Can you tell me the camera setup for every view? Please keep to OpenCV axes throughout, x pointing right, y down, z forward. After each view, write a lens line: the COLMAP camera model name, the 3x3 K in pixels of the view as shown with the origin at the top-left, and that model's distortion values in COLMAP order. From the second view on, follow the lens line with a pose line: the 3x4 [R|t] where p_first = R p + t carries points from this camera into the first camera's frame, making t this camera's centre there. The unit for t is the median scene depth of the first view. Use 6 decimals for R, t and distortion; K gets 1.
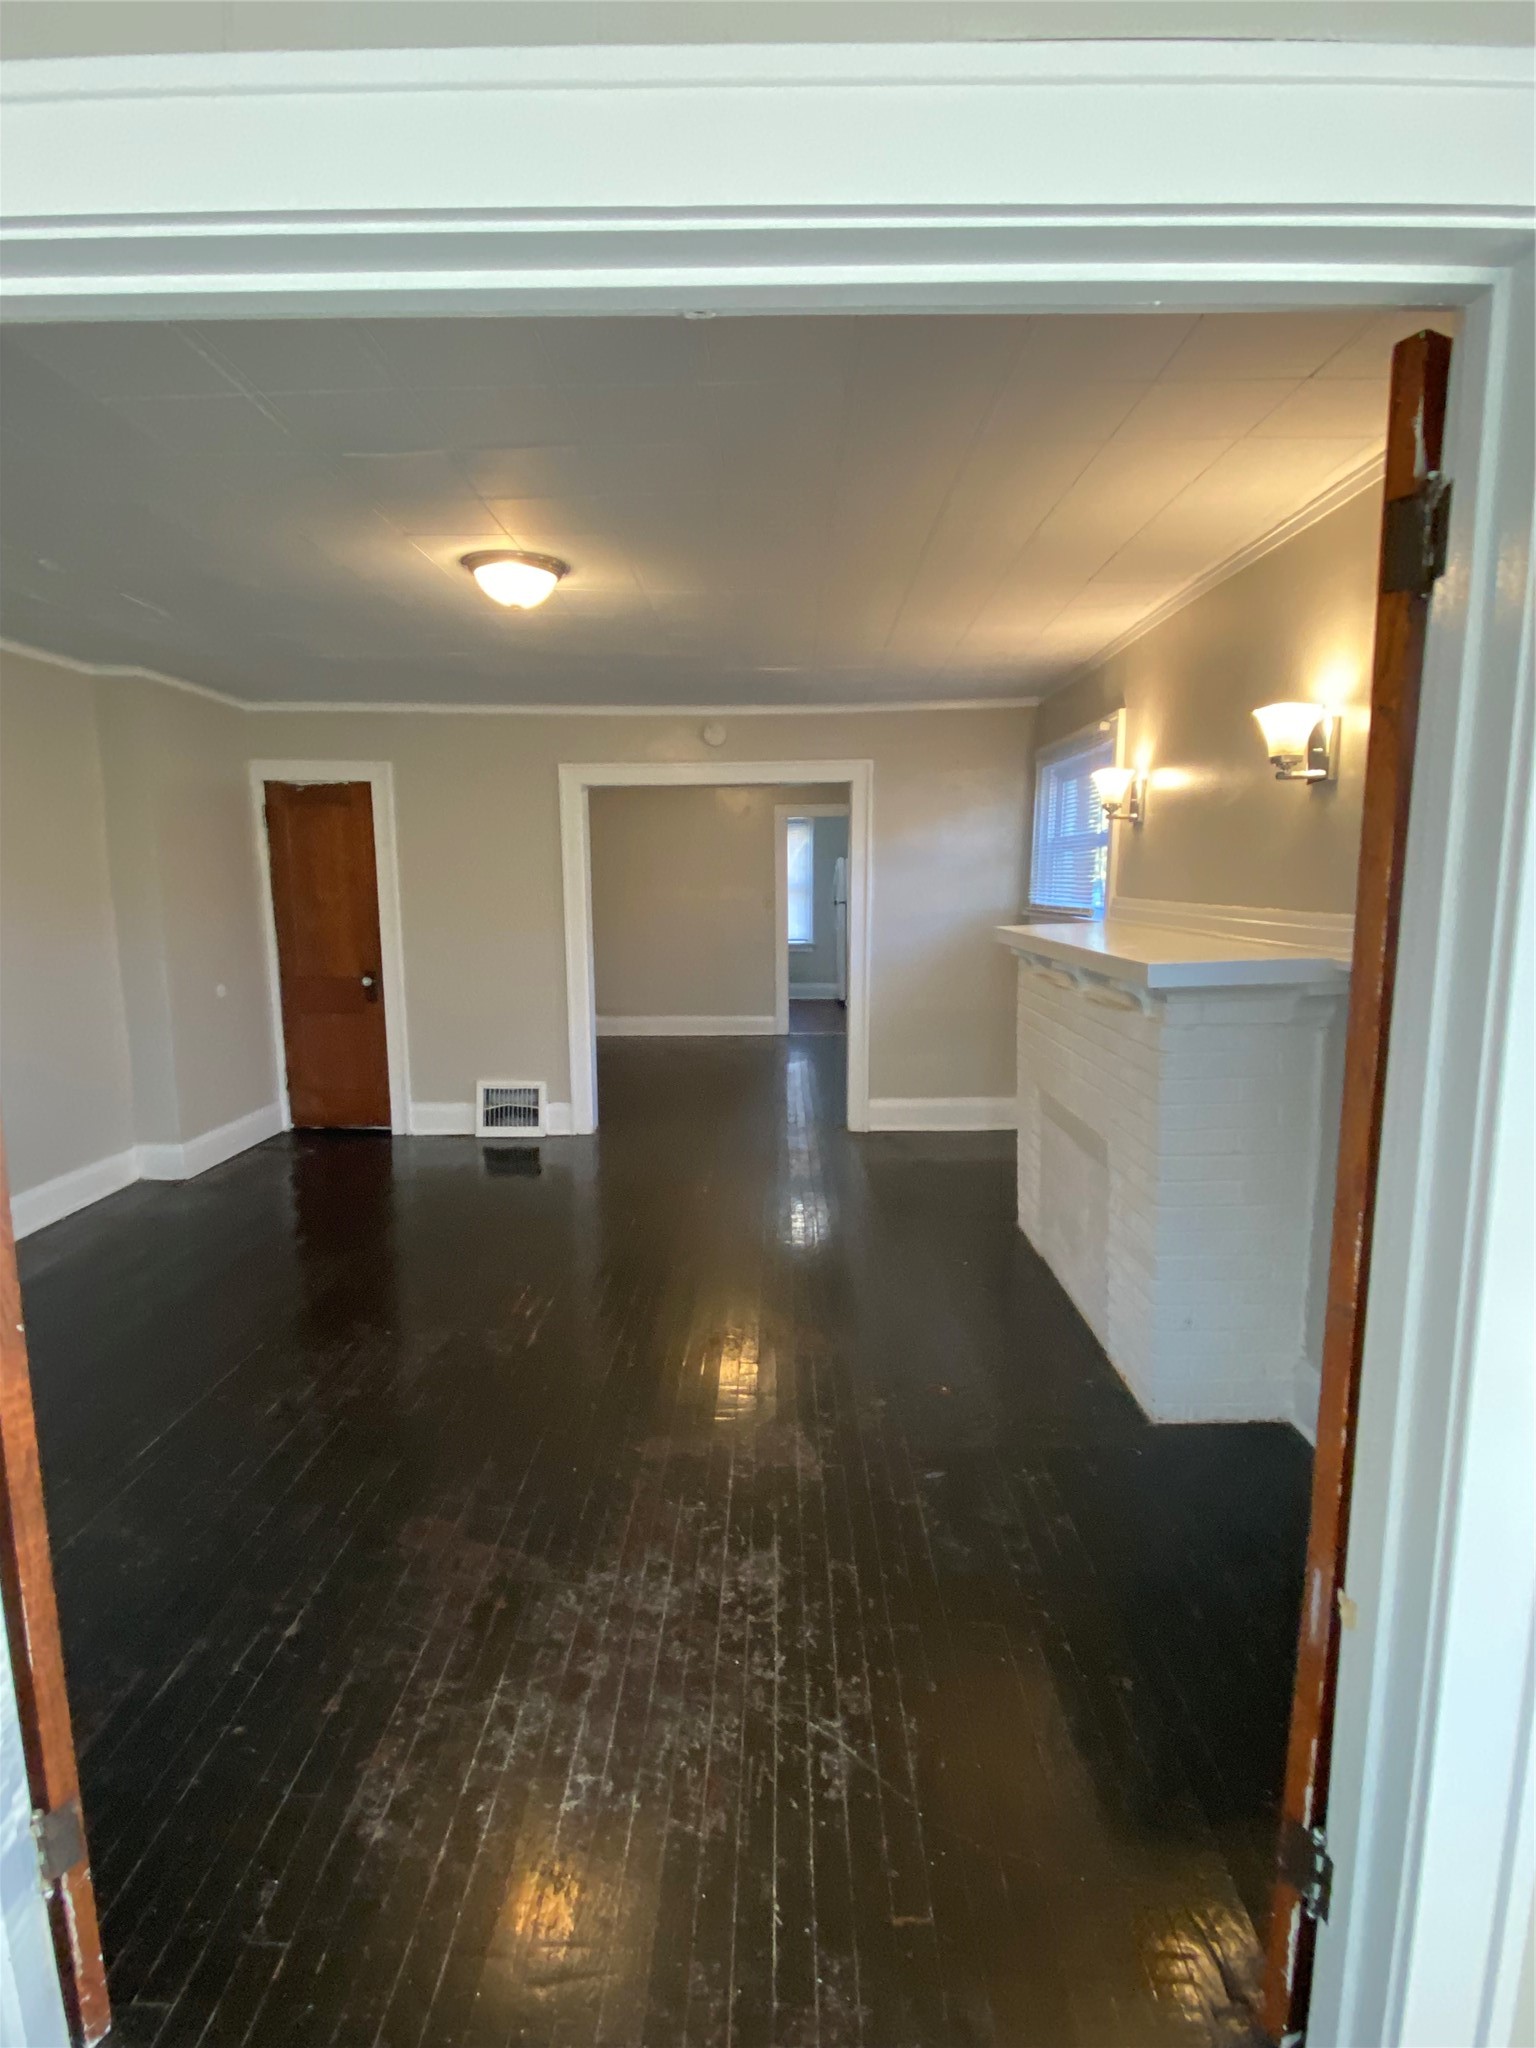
lens RADIAL K [[1049.5, 0, 776.0], [0, 1049.5, 998.7], [0, 0, 1]] dist [-0.006642, -0.010866]
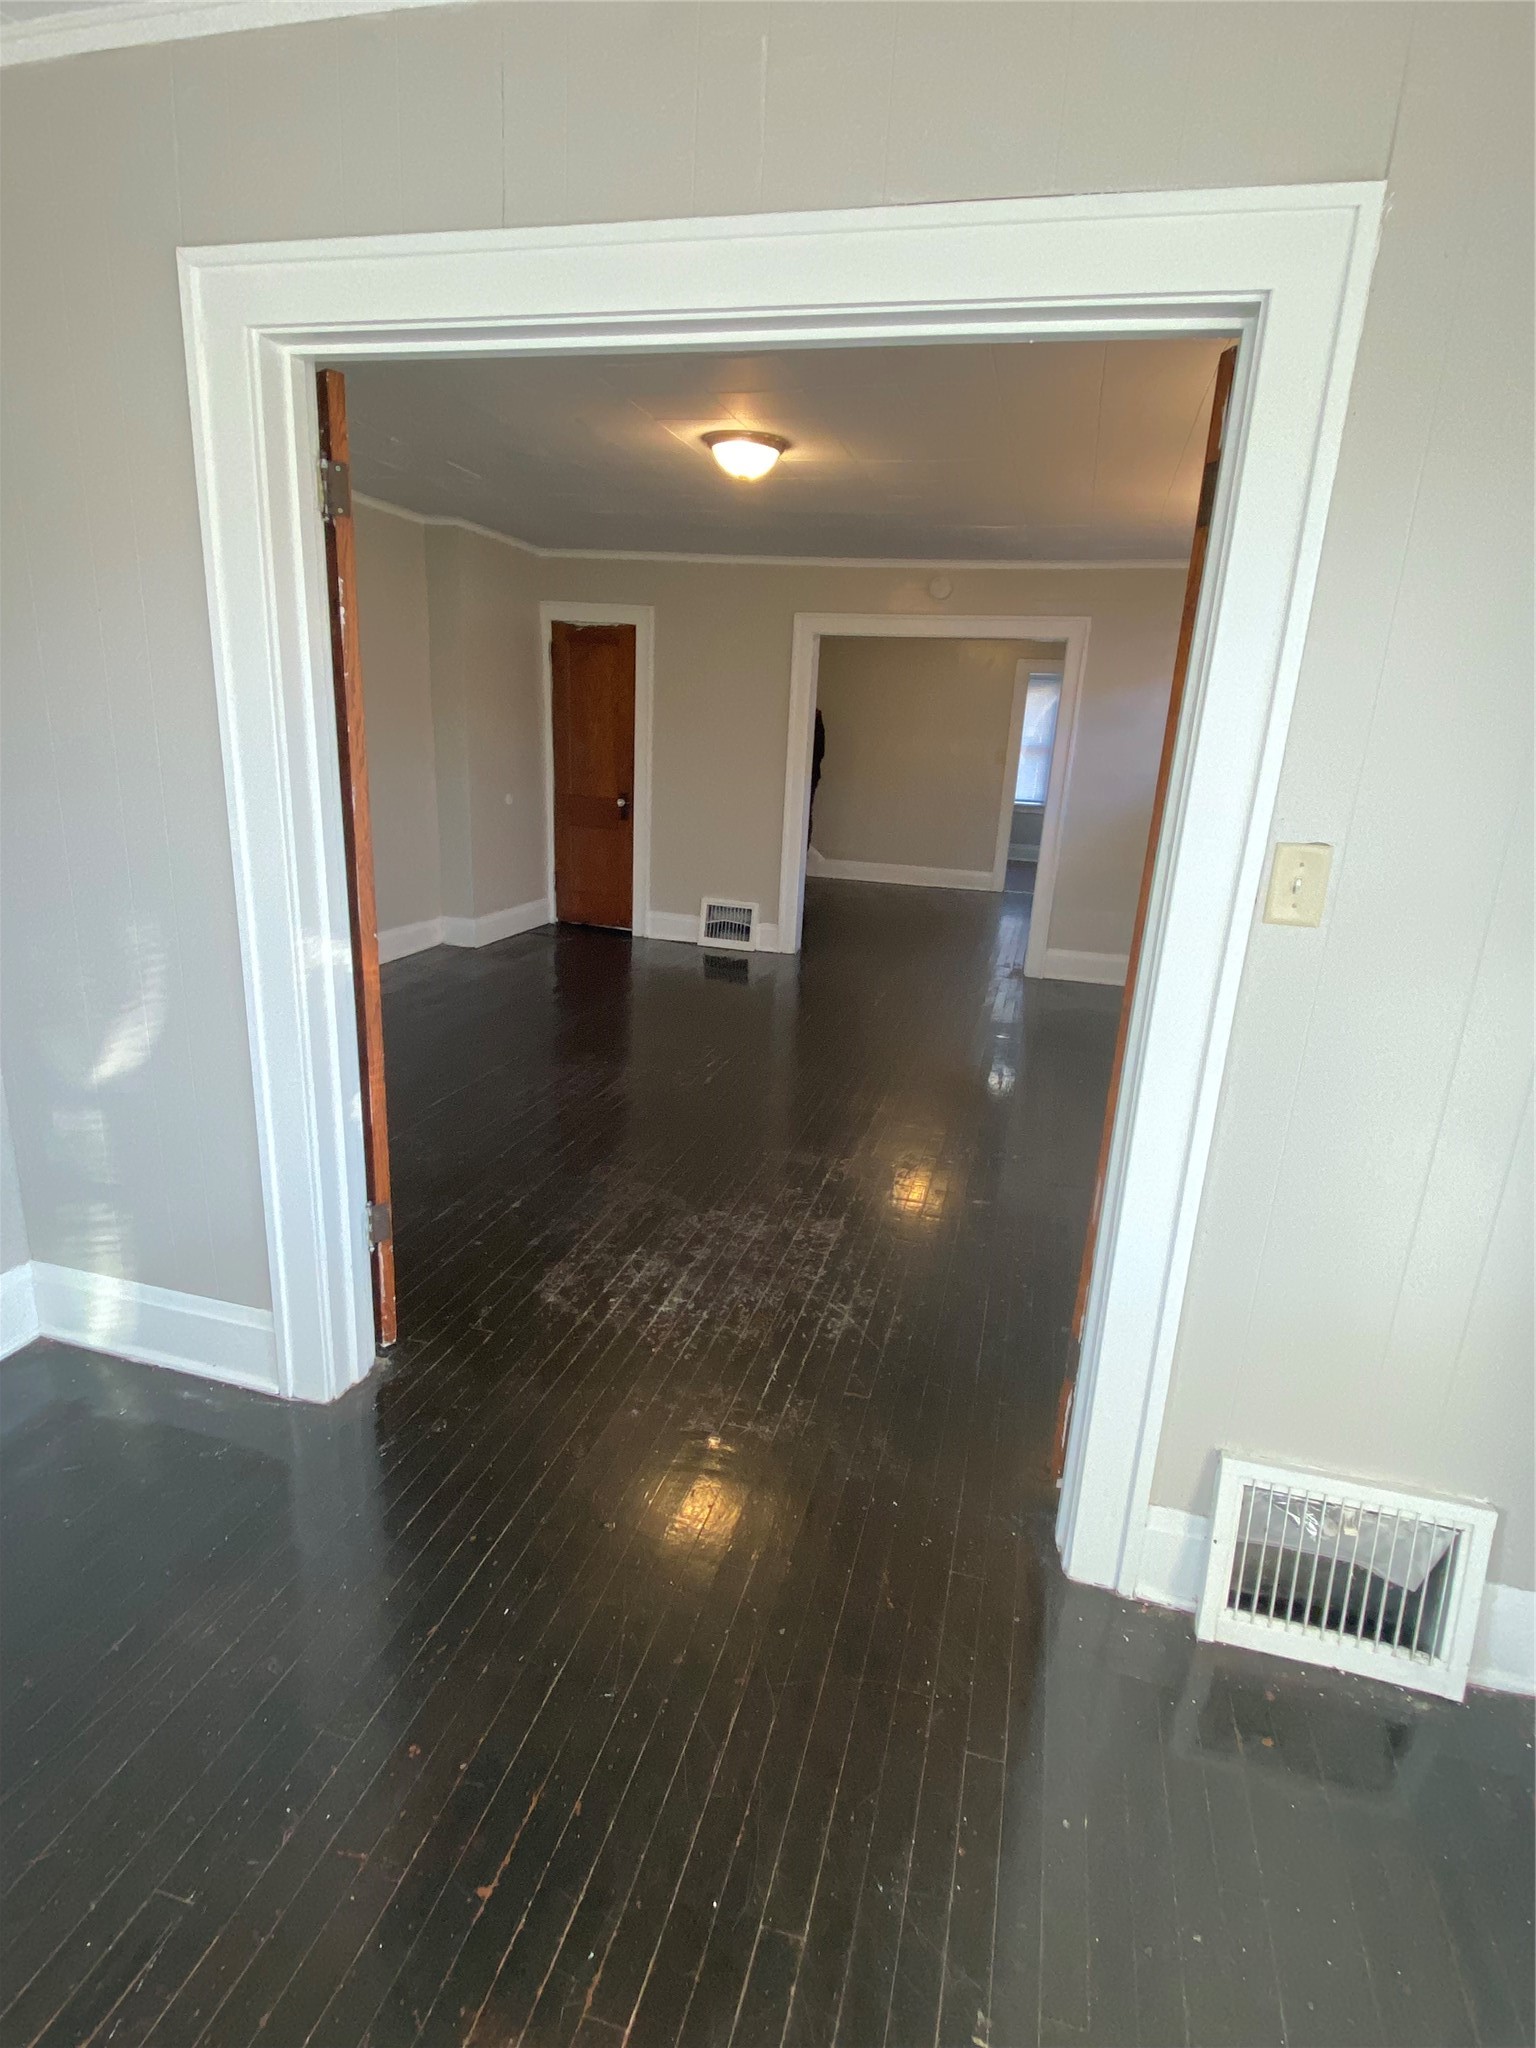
lens RADIAL K [[1042.4, 0, 768.0], [0, 1042.4, 1024.0], [0, 0, 1]] dist [0.037793, -0.037462]
pose [[0.963240, 0.133461, -0.233147, 0.146879], [-0.098157, 0.982708, 0.157002, 0.051293], [0.250069, -0.128346, 0.959684, -0.236378]]
